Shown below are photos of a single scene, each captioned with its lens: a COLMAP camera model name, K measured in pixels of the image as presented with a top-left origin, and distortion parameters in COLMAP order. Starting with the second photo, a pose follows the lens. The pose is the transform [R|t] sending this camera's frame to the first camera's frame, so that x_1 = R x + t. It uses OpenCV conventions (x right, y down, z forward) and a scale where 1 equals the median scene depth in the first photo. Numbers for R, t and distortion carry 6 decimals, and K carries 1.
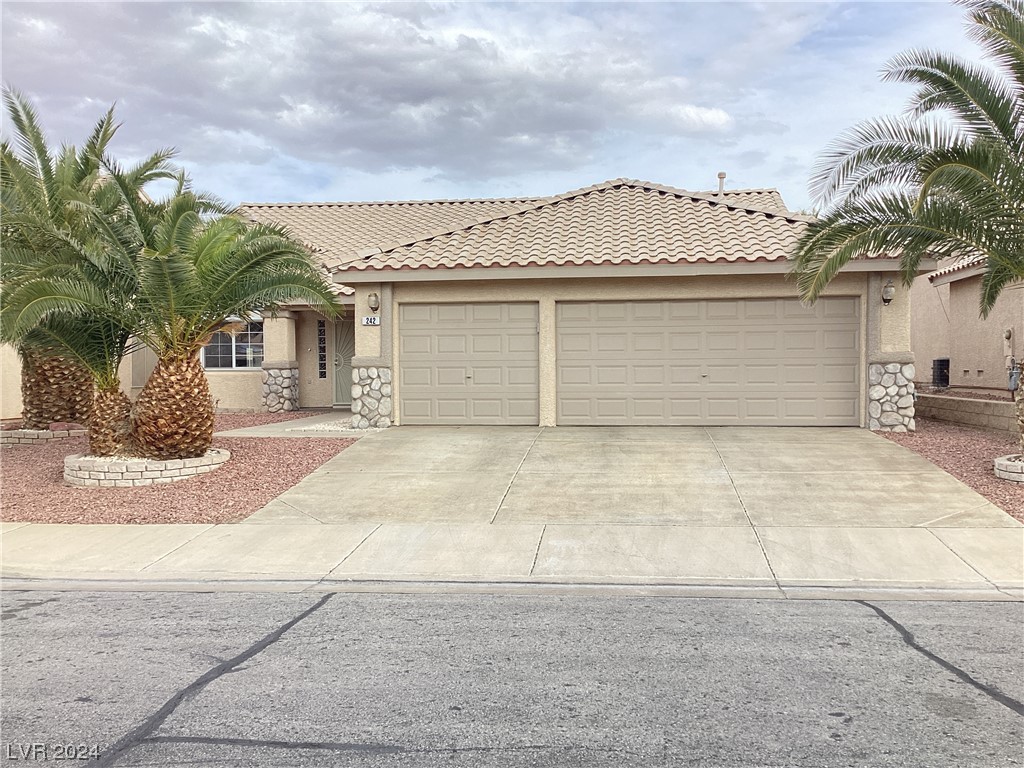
lens RADIAL K [[896.6, 0, 512.0], [0, 896.6, 384.0], [0, 0, 1]] dist [-0.006351, -0.000543]
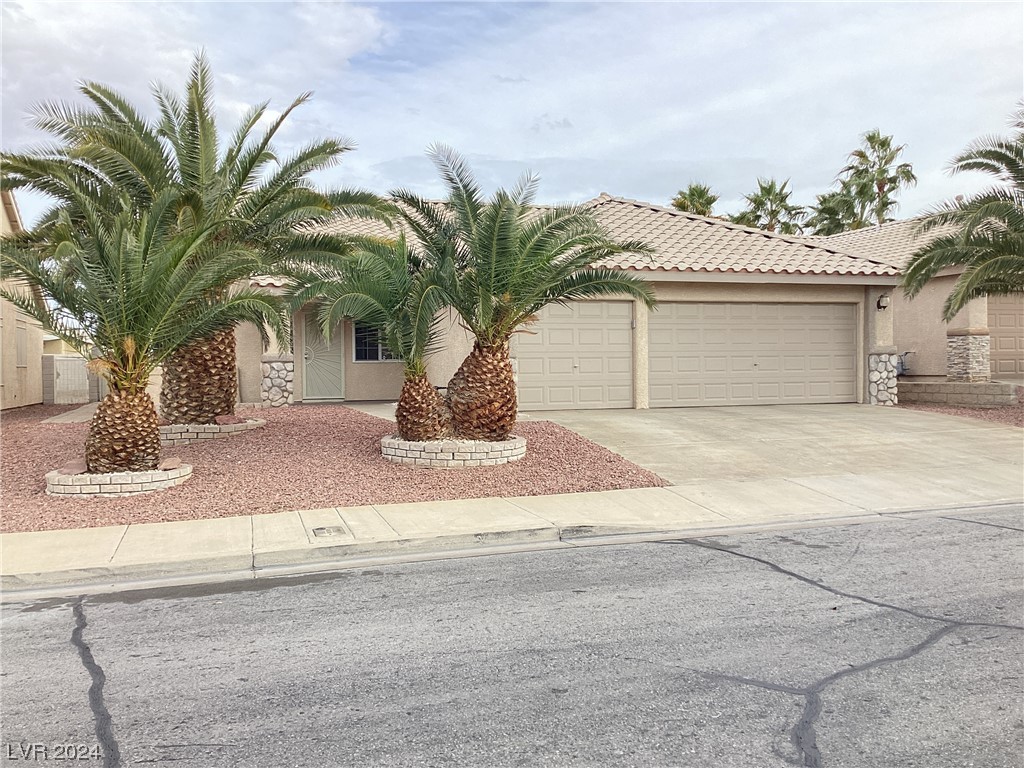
lens RADIAL K [[930.1, 0, 512.0], [0, 930.1, 384.0], [0, 0, 1]] dist [0.003631, 0.002551]
pose [[0.903134, -0.011733, 0.429197, -0.650101], [0.012061, 0.999925, 0.001957, 0.011367], [-0.429188, 0.003409, 0.903209, -0.012275]]
